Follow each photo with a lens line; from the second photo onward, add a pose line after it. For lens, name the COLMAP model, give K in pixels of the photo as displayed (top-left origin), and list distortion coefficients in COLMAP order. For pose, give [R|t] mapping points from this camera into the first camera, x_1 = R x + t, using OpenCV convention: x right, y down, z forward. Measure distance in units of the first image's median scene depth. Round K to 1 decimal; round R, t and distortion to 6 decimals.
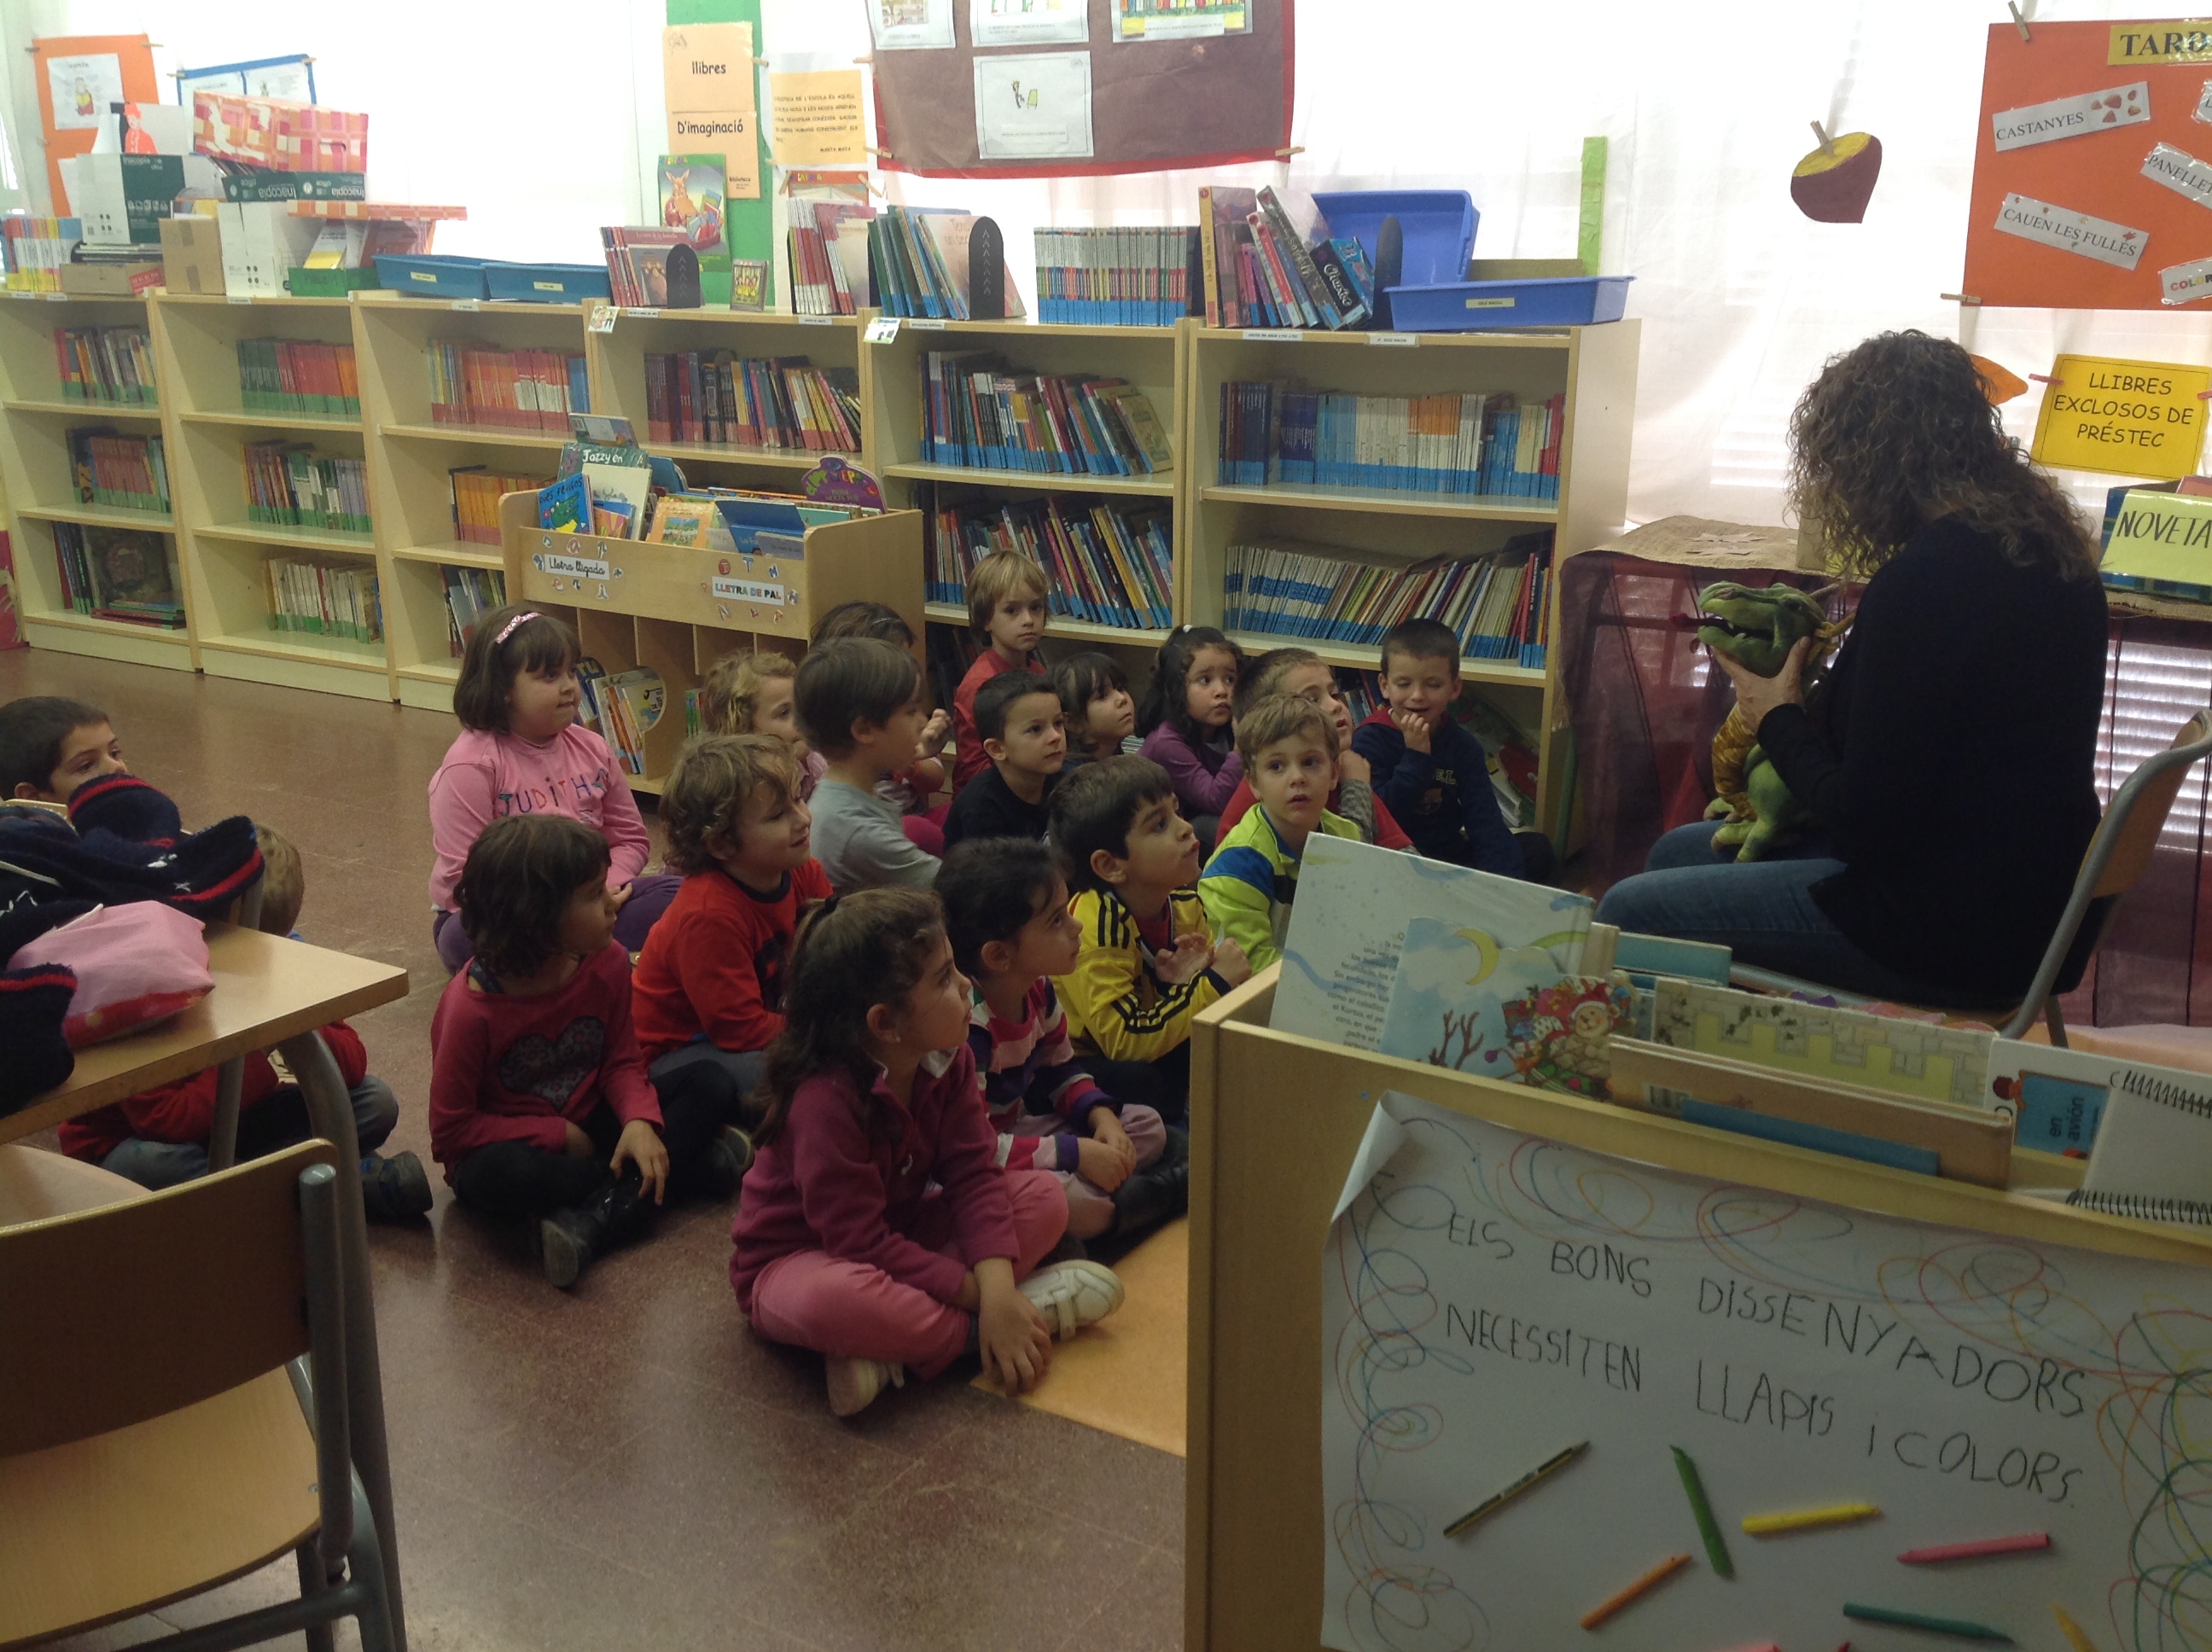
lens RADIAL K [[1874.9, 0, 1106.0], [0, 1874.9, 826.0], [0, 0, 1]] dist [0.115070, -0.160775]
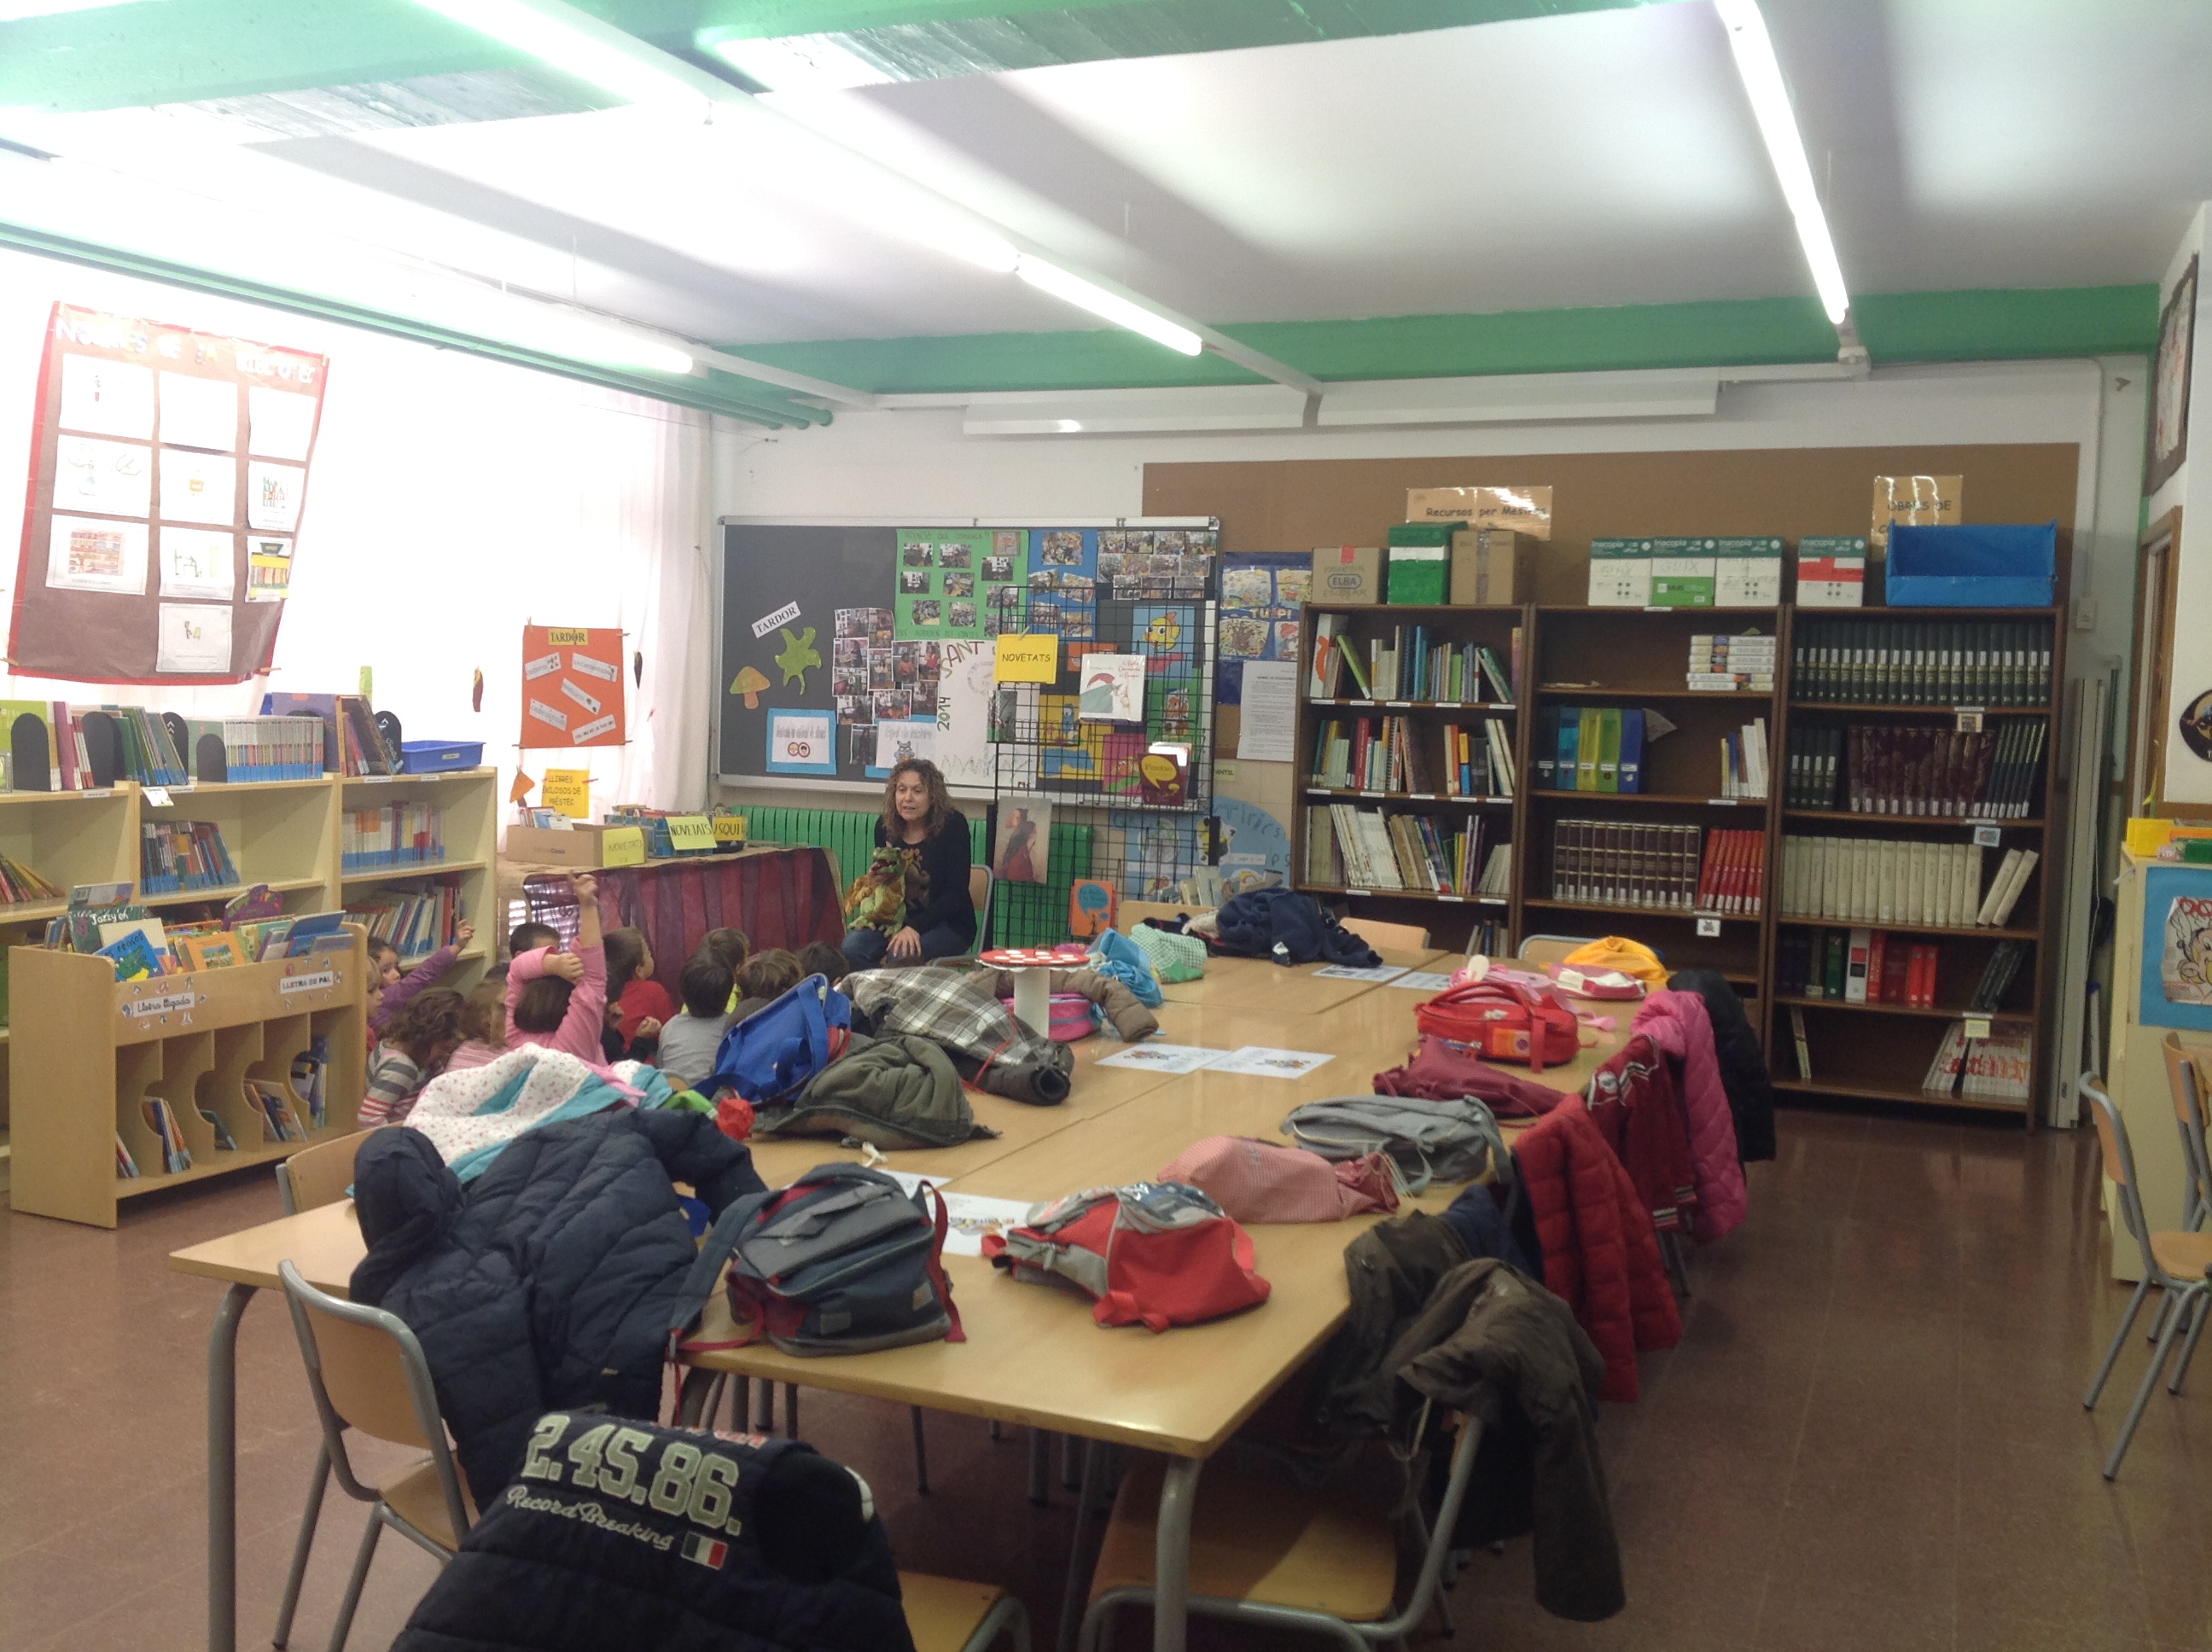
lens RADIAL K [[1874.9, 0, 1106.0], [0, 1874.9, 826.0], [0, 0, 1]] dist [0.115070, -0.160775]
pose [[-0.095563, -0.085156, 0.991774, -1.543896], [0.265356, 0.958101, 0.107833, -0.220006], [-0.959403, 0.273478, -0.068963, 0.489459]]
